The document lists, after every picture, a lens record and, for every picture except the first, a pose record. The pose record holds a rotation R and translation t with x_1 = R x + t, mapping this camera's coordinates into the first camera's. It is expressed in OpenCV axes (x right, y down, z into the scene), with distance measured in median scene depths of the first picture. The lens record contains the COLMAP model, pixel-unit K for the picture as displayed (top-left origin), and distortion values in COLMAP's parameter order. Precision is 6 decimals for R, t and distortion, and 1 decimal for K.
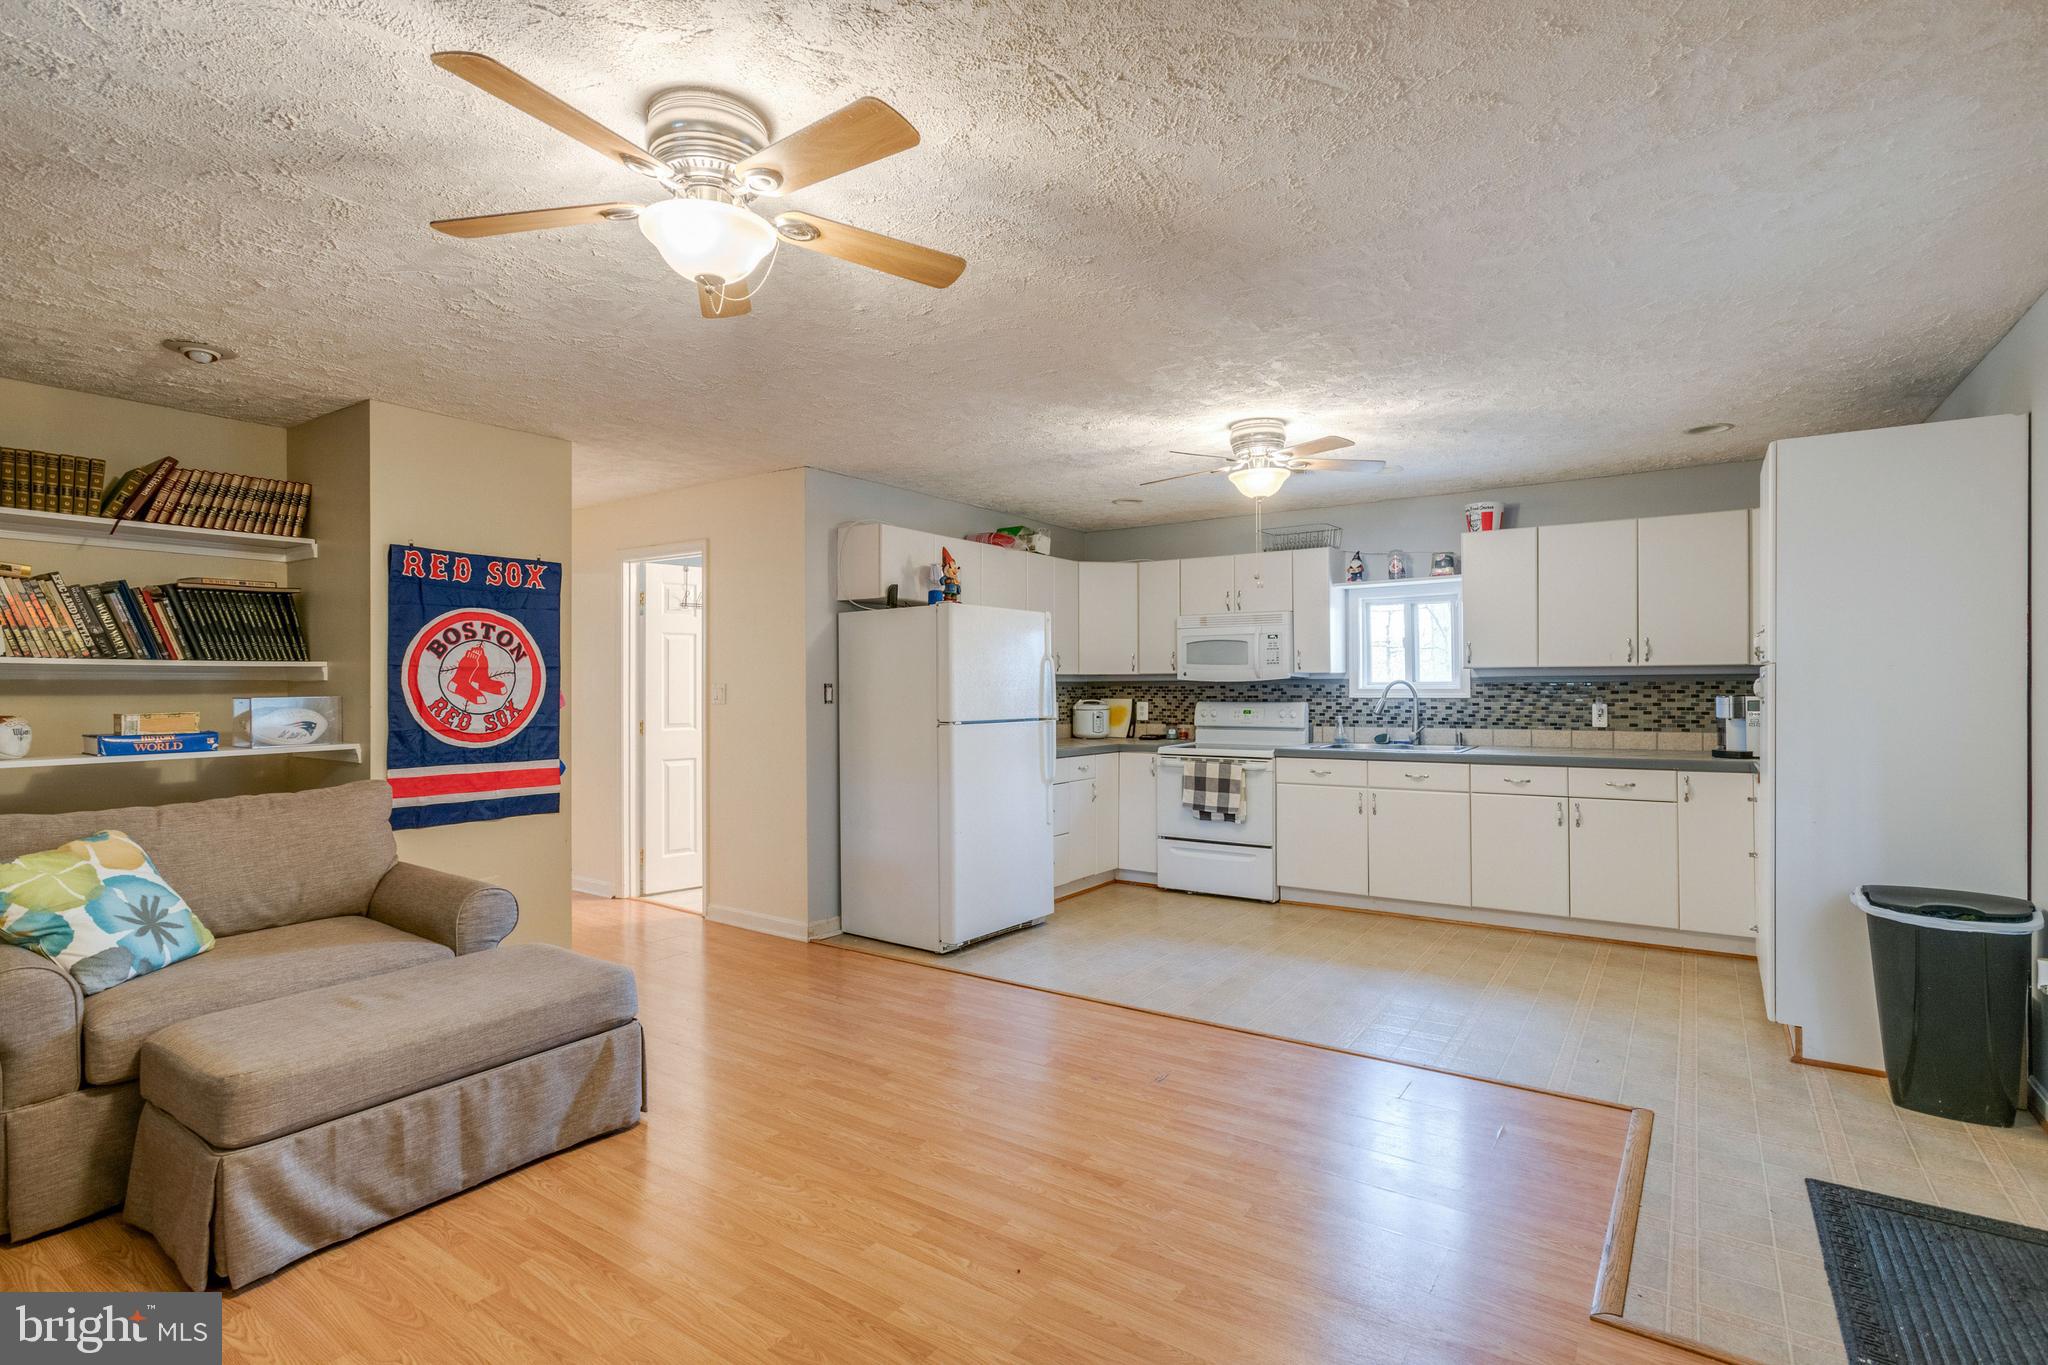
lens RADIAL K [[979.9, 0, 1019.4], [0, 979.9, 682.2], [0, 0, 1]] dist [-0.012280, 0.009683]
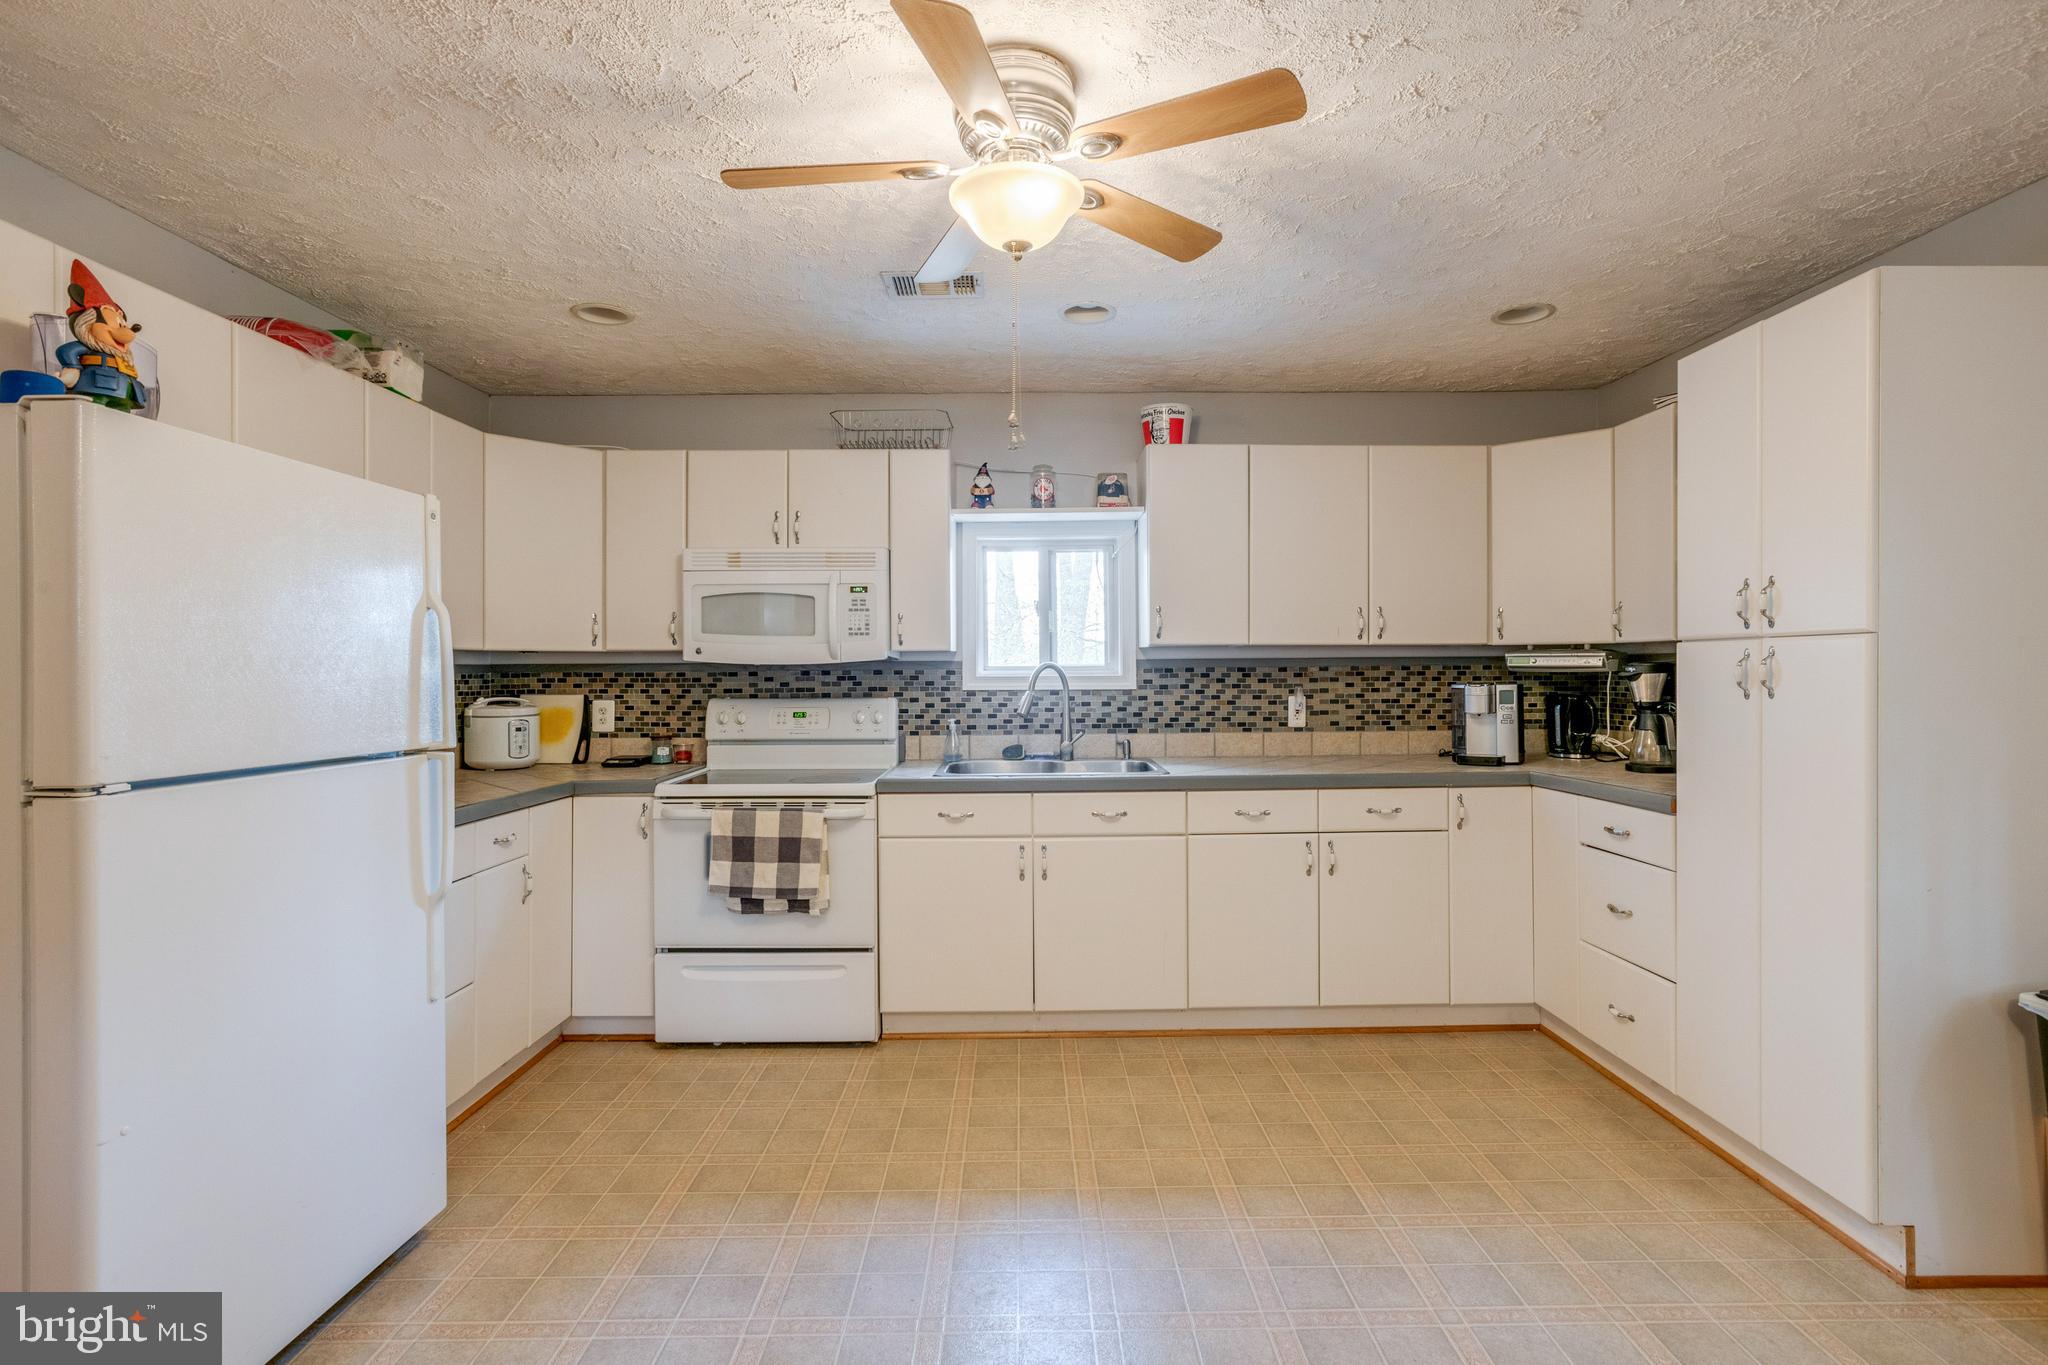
lens RADIAL K [[979.9, 0, 1026.9], [0, 979.9, 670.0], [0, 0, 1]] dist [-0.012280, 0.009683]
pose [[0.814339, 0.000944, 0.580389, -0.005597], [-0.001415, 0.999999, 0.000358, 0.002328], [-0.580388, -0.001113, 0.814339, 0.469145]]
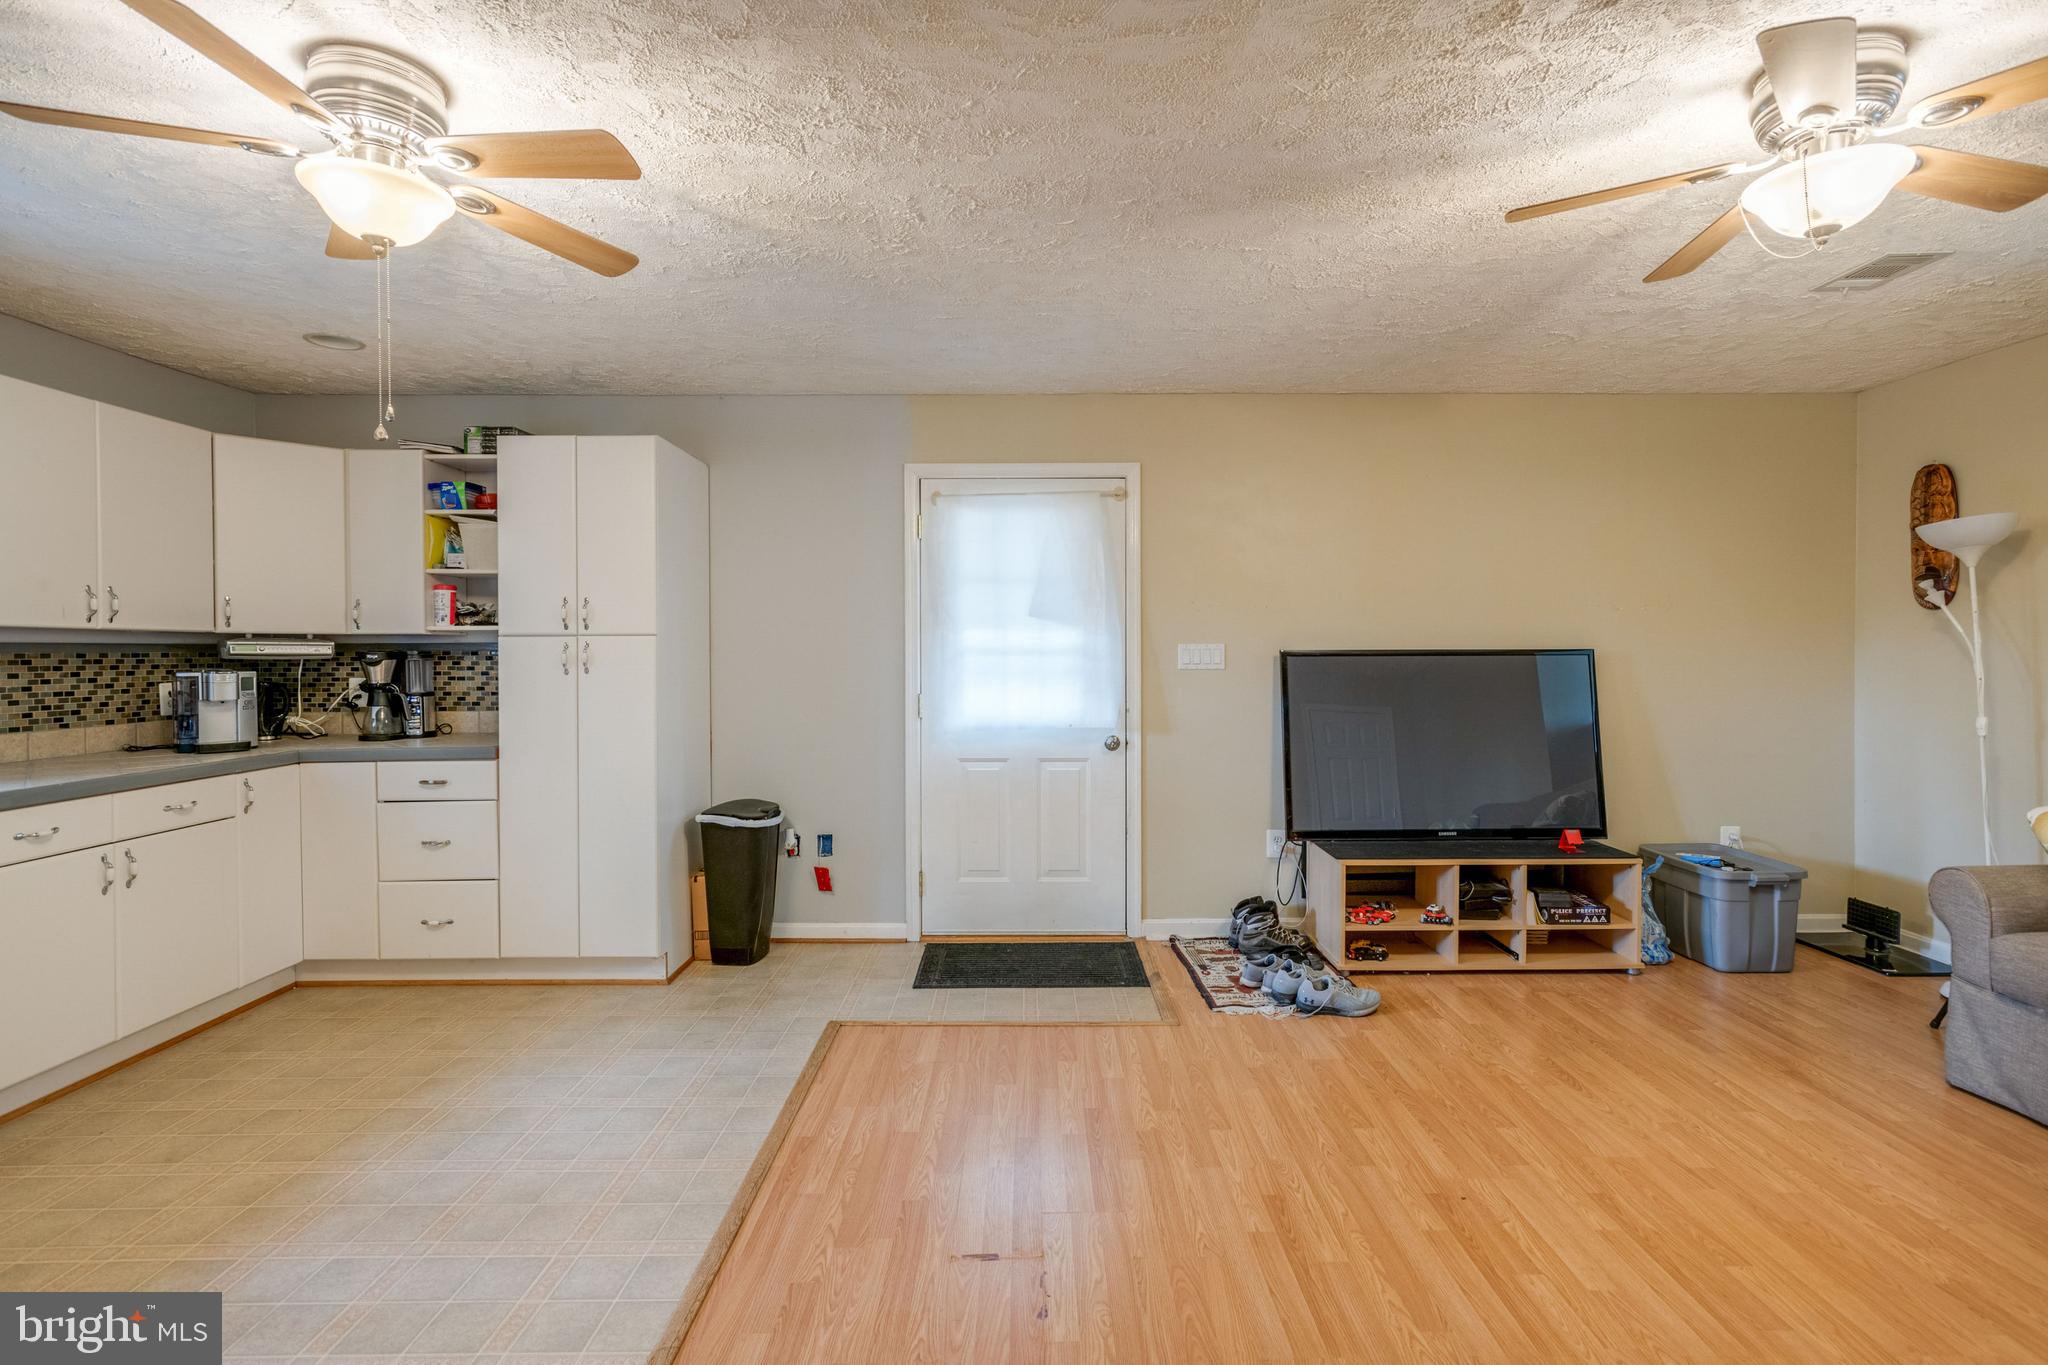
lens RADIAL K [[979.9, 0, 1042.3], [0, 979.9, 670.5], [0, 0, 1]] dist [-0.012280, 0.009683]
pose [[-0.586878, -0.006519, 0.809649, -0.221037], [0.004514, 0.999926, 0.011324, 0.005807], [-0.809663, 0.010300, -0.586805, 0.748137]]
